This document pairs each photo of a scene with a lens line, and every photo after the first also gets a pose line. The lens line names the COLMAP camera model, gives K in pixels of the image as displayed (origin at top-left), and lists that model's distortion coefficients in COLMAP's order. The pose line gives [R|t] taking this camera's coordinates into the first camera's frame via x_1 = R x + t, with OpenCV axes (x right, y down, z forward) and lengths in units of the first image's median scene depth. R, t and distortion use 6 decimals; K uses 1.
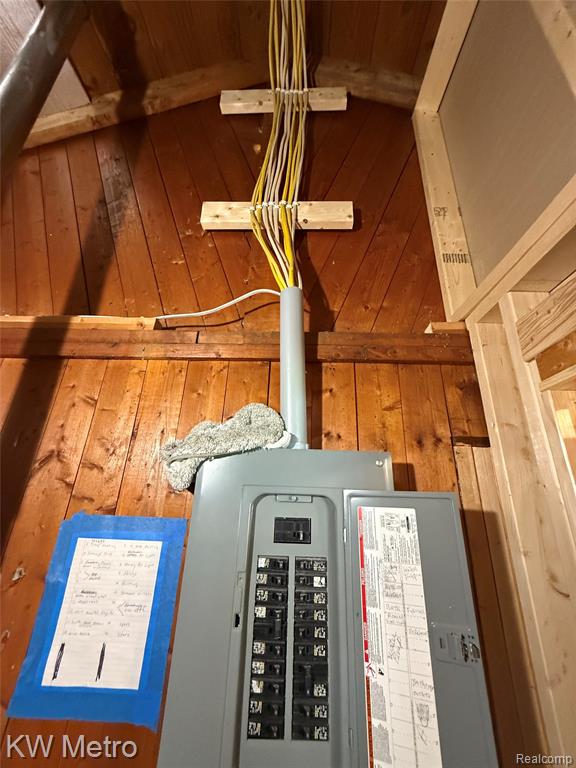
lens RADIAL K [[308.5, 0, 289.3], [0, 308.5, 384.6], [0, 0, 1]] dist [0.000057, 0.000159]
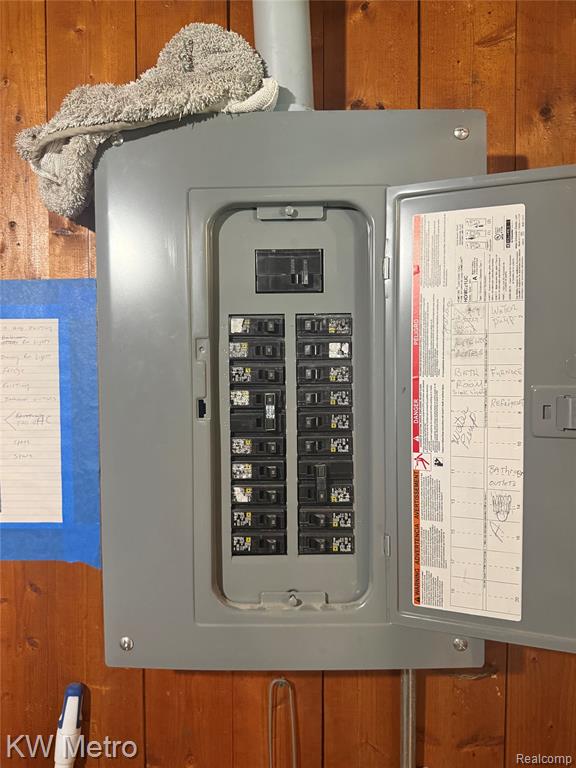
lens RADIAL K [[542.9, 0, 289.2], [0, 542.9, 385.5], [0, 0, 1]] dist [0.039467, -0.027330]
pose [[0.999127, -0.040839, -0.008764, 0.011316], [0.041001, 0.918900, 0.392354, 0.307146], [-0.007970, -0.392371, 0.919772, 0.048876]]
